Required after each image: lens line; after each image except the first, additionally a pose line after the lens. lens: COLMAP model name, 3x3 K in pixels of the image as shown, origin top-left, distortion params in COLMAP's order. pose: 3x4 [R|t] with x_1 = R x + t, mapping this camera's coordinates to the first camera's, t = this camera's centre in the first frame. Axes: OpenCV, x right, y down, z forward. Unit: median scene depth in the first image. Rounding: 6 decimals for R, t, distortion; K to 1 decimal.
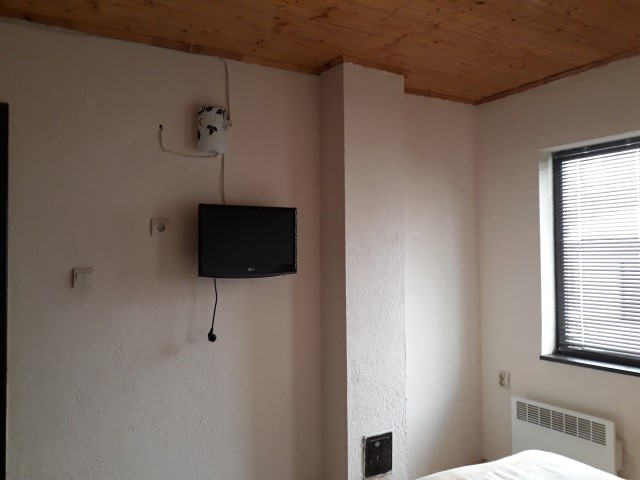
lens RADIAL K [[531.2, 0, 315.6], [0, 531.2, 243.4], [0, 0, 1]] dist [0.071618, -0.157172]
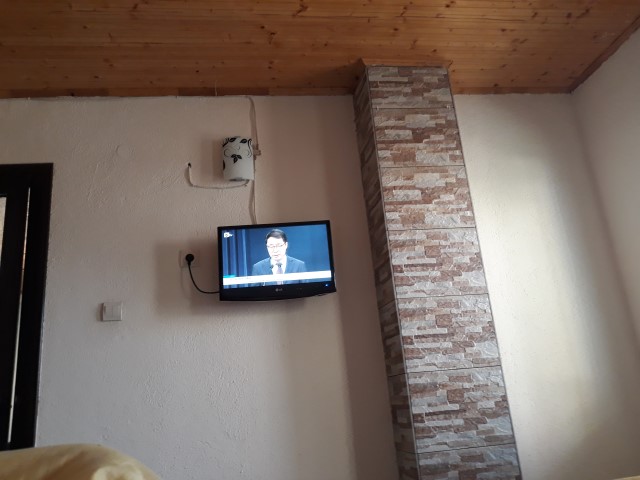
lens RADIAL K [[531.2, 0, 315.6], [0, 531.2, 243.4], [0, 0, 1]] dist [0.071618, -0.157172]
pose [[0.912219, -0.184495, -0.365812, 0.278044], [0.084618, 0.958461, -0.272383, 0.225242], [0.400870, 0.217519, 0.889937, 0.205666]]
